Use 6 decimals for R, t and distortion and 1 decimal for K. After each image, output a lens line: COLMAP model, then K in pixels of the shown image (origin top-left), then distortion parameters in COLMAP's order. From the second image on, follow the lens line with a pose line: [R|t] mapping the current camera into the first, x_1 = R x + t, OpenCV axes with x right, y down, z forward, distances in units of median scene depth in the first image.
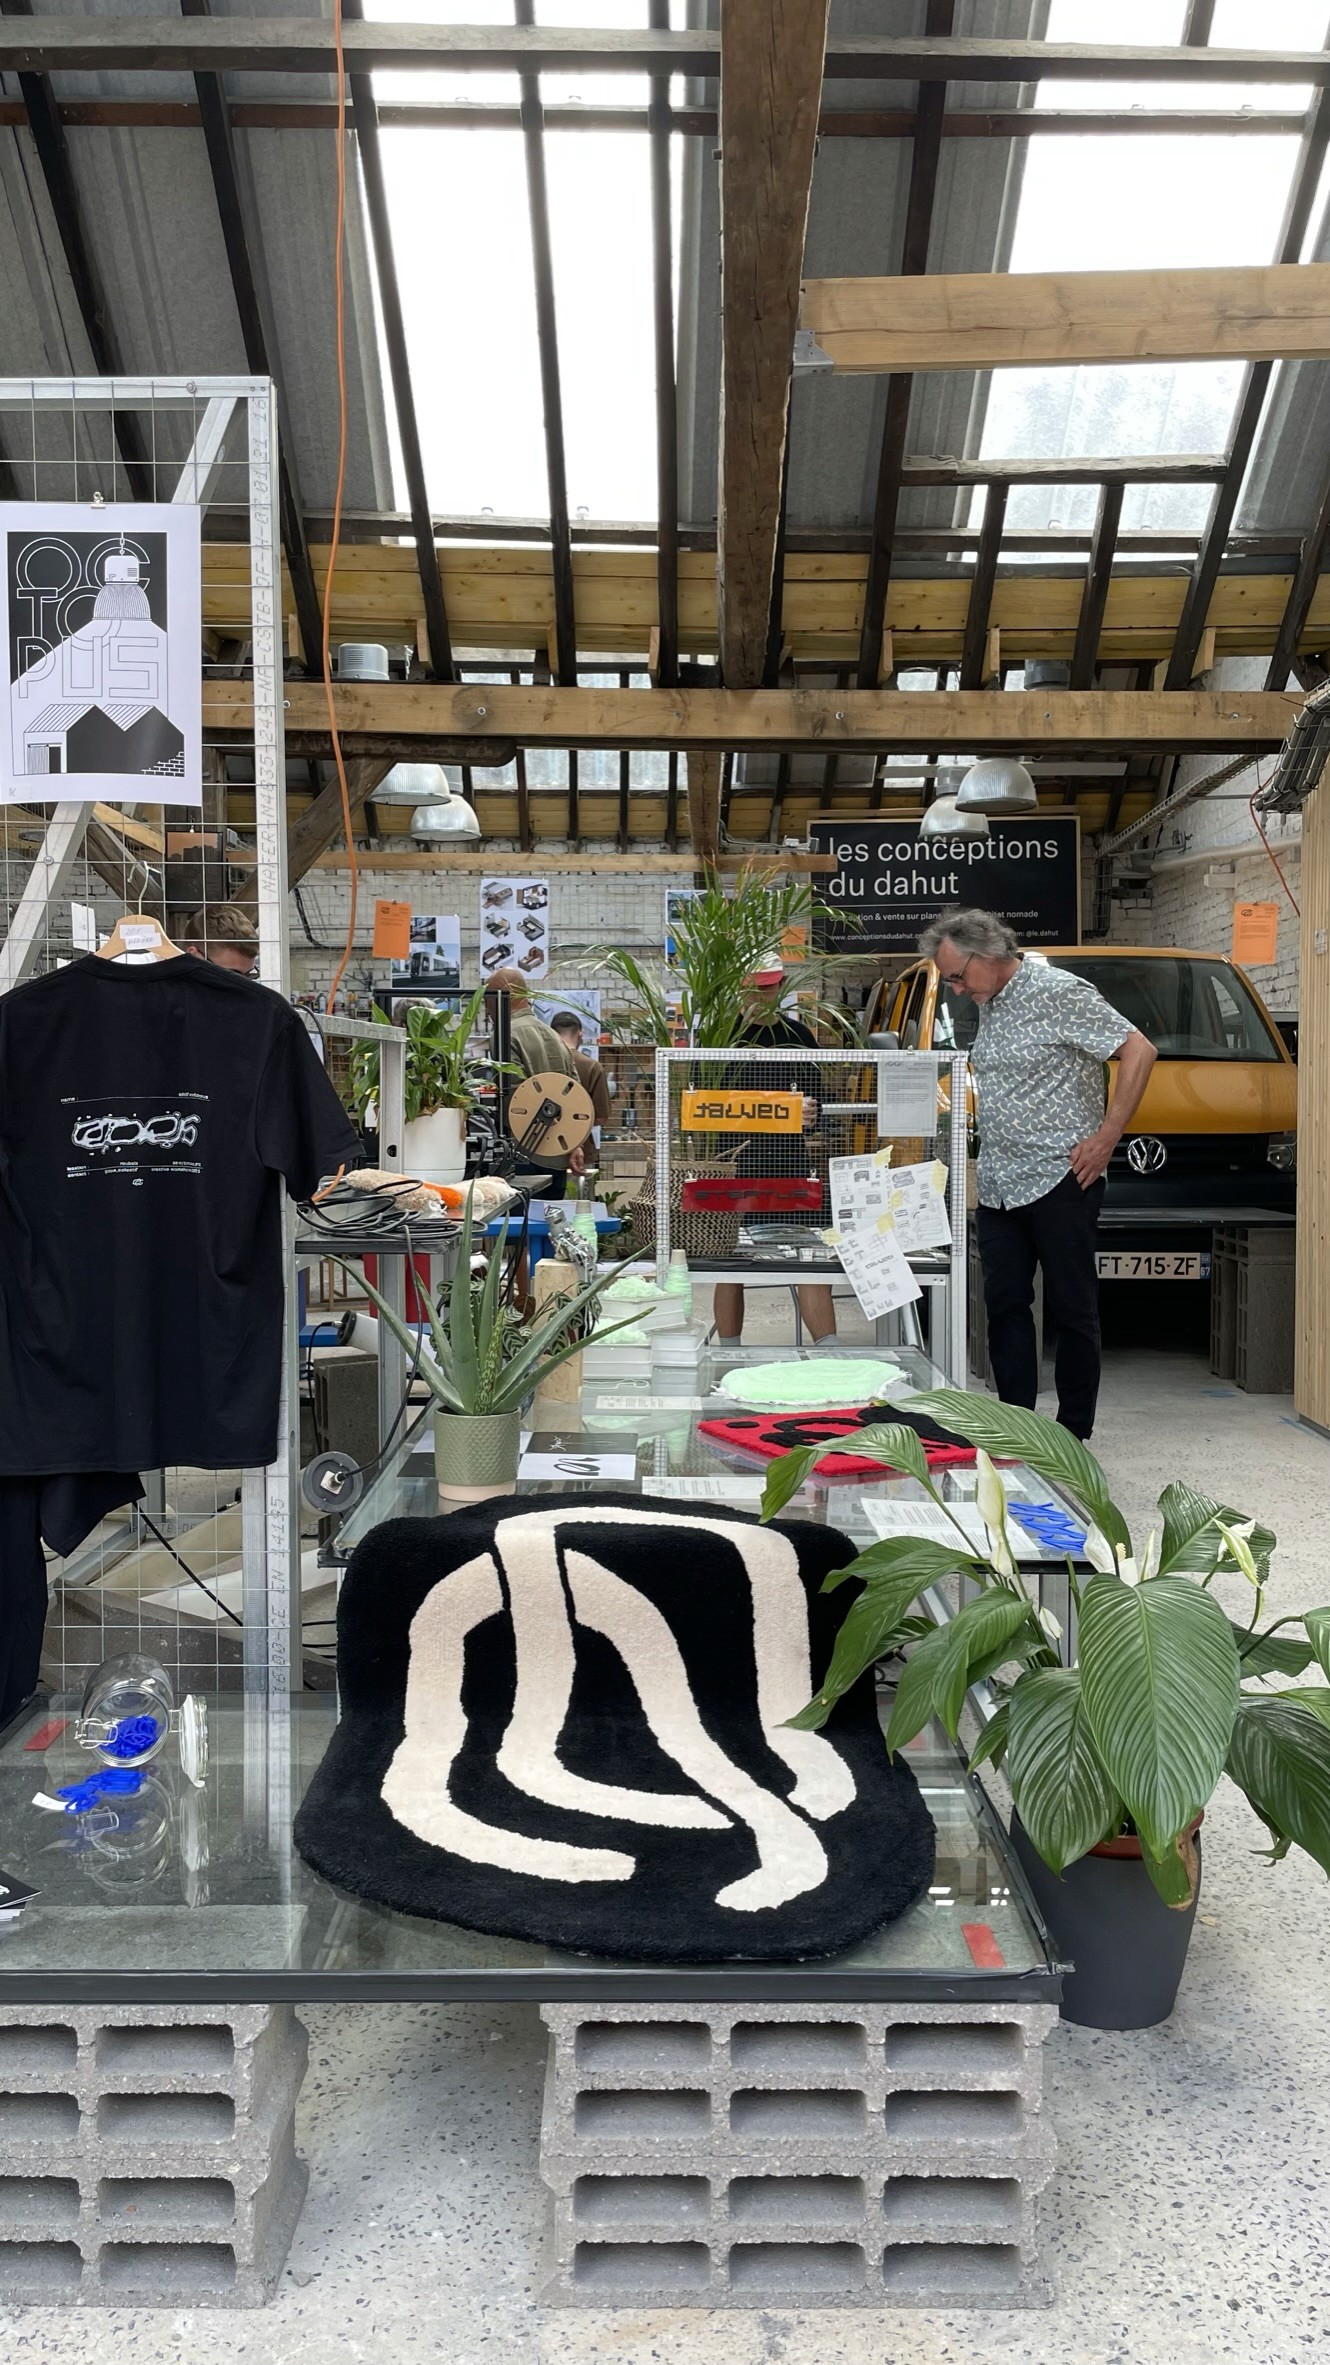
lens RADIAL K [[1850.0, 0, 666.7], [0, 1850.0, 1183.1], [0, 0, 1]] dist [0.015954, 0.001346]
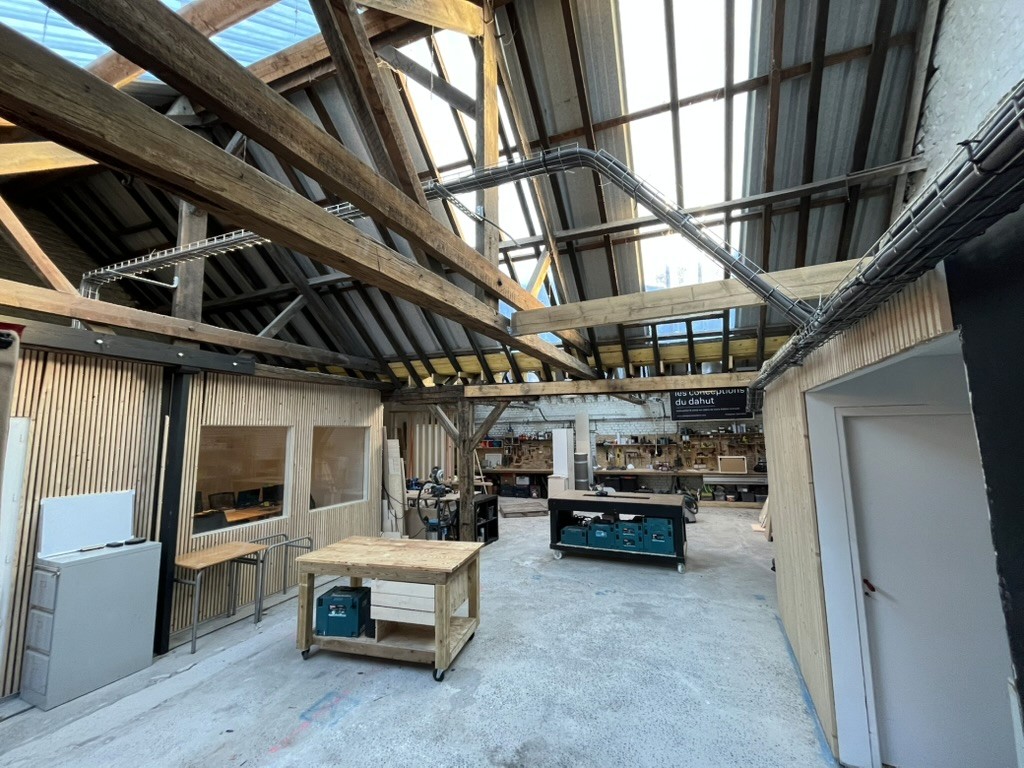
lens RADIAL K [[413.4, 0, 512.3], [0, 413.4, 383.1], [0, 0, 1]] dist [0.000641, -0.000023]
pose [[0.916045, -0.046388, -0.398385, 0.235491], [-0.012951, 0.989350, -0.144982, -0.141417], [0.400867, 0.137969, 0.905688, 0.175233]]
